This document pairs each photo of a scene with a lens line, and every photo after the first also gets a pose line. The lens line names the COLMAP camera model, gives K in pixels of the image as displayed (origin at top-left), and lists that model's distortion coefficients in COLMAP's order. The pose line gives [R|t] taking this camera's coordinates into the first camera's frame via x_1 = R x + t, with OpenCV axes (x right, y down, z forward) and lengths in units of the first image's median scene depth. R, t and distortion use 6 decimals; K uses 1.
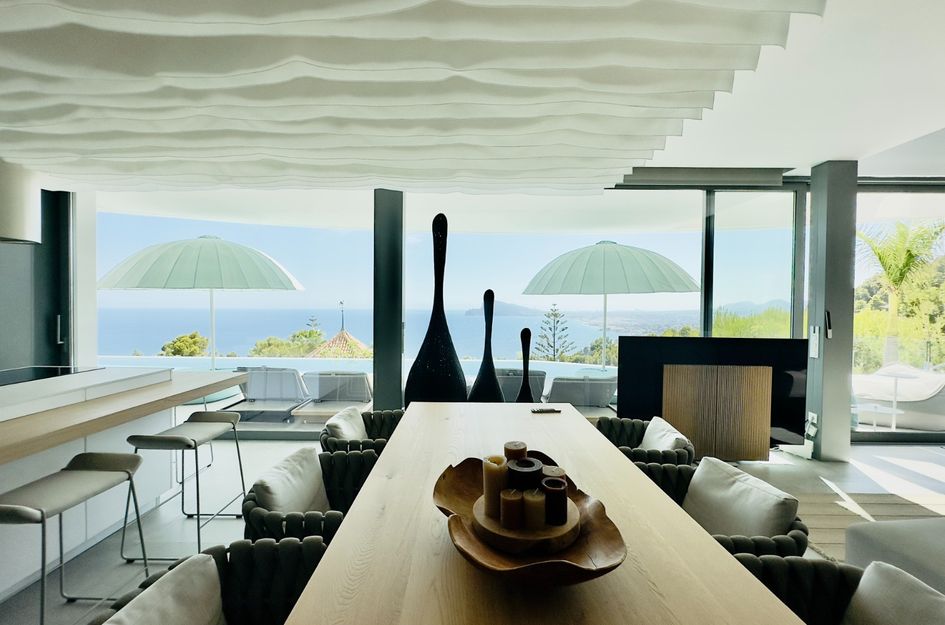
lens RADIAL K [[394.2, 0, 472.5], [0, 394.2, 312.5], [0, 0, 1]] dist [-0.001226, -0.000331]
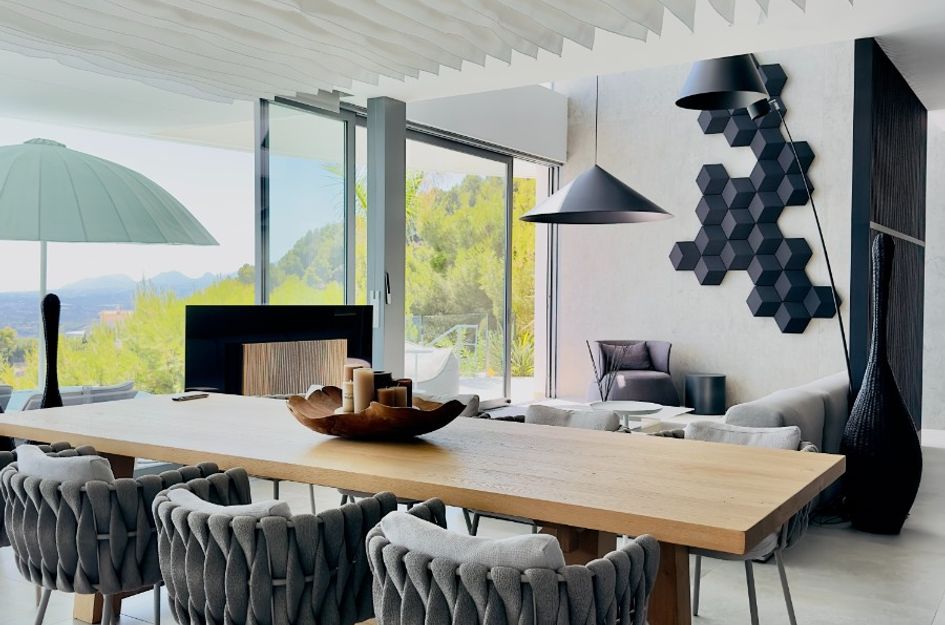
lens RADIAL K [[937.2, 0, 472.5], [0, 937.2, 312.5], [0, 0, 1]] dist [0.102465, -0.001683]
pose [[0.546629, -0.018899, 0.837162, -0.683693], [0.009932, 0.999821, 0.016085, 0.050603], [-0.837316, -0.000478, 0.546719, -0.265682]]
